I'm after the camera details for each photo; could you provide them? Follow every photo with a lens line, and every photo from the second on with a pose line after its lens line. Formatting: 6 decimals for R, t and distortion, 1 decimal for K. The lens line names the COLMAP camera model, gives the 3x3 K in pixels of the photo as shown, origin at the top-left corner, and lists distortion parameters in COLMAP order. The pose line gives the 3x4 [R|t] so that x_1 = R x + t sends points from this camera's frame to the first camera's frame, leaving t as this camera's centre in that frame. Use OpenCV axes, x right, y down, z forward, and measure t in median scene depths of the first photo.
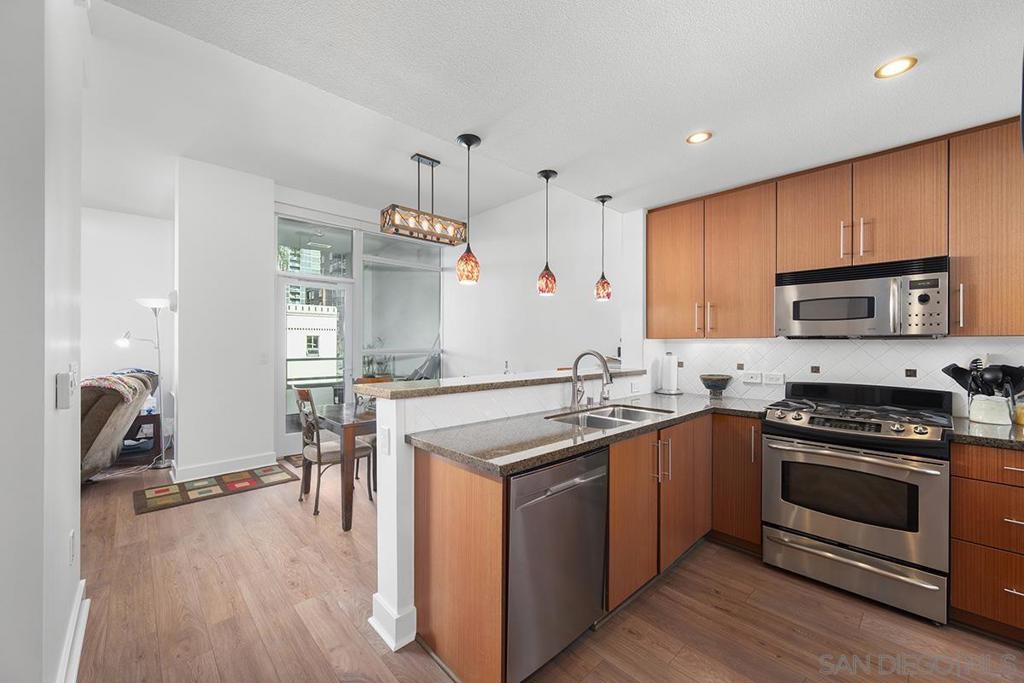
lens RADIAL K [[404.8, 0, 511.1], [0, 404.8, 342.7], [0, 0, 1]] dist [0.000520, -0.000161]
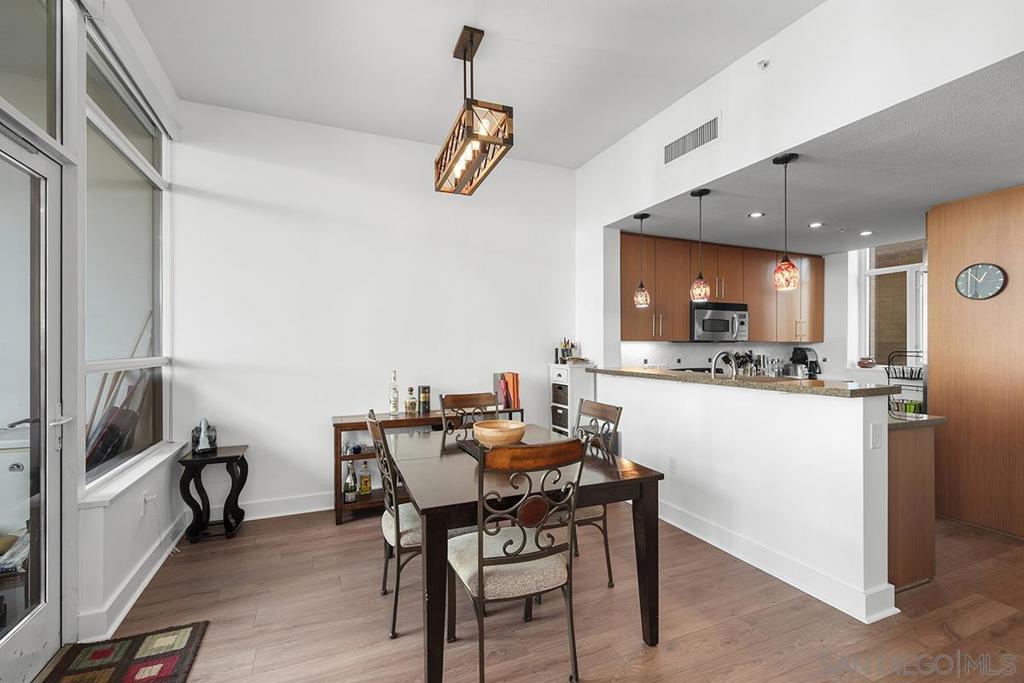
lens RADIAL K [[447.7, 0, 511.2], [0, 447.7, 347.0], [0, 0, 1]] dist [0.002029, 0.000293]
pose [[0.343074, -0.002943, 0.939304, -1.266993], [-0.001200, 0.999993, 0.003571, 0.004695], [-0.939308, -0.002352, 0.343068, 1.087497]]
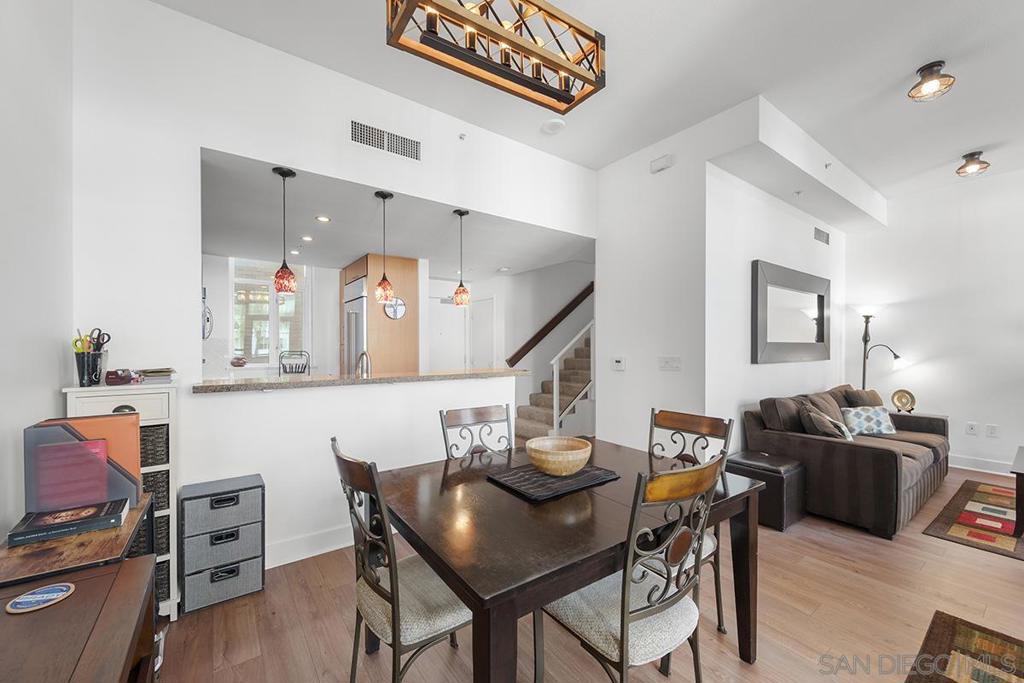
lens RADIAL K [[406.9, 0, 510.7], [0, 406.9, 348.5], [0, 0, 1]] dist [0.002394, 0.000168]
pose [[-0.992900, -0.001681, 0.118937, -0.398072], [-0.001485, 0.999997, 0.001732, 0.008329], [-0.118940, 0.001543, -0.992900, 2.121616]]
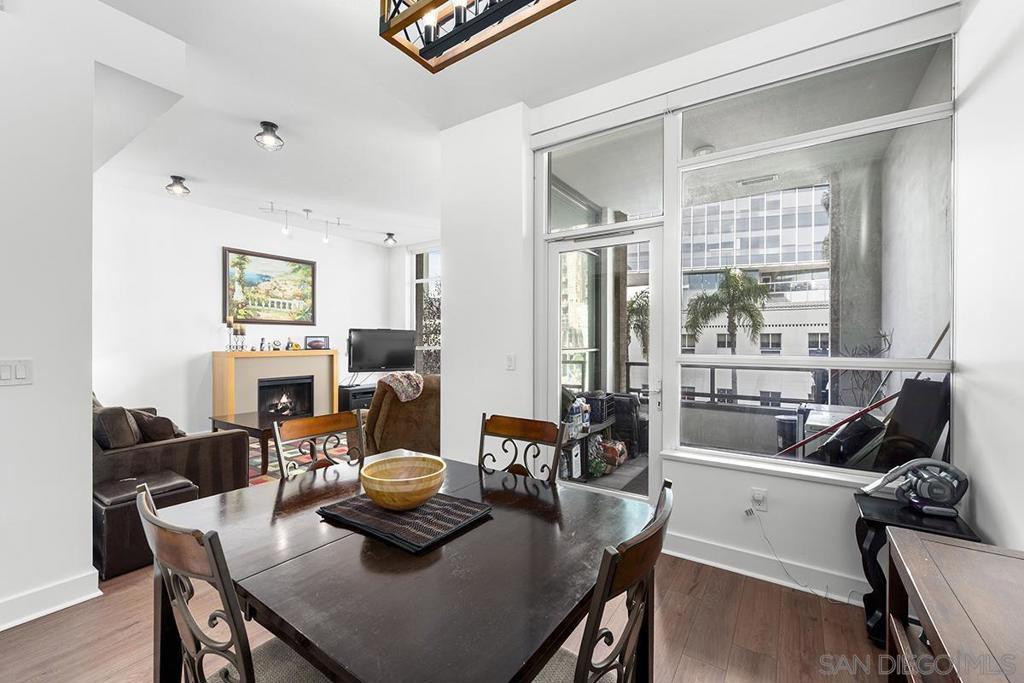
lens RADIAL K [[420.0, 0, 512.2], [0, 420.0, 343.2], [0, 0, 1]] dist [-0.001229, -0.000107]
pose [[0.220770, 0.002824, -0.975322, 0.169415], [0.000648, 0.999995, 0.003042, 0.003707], [0.975326, -0.001304, 0.220768, 1.444251]]
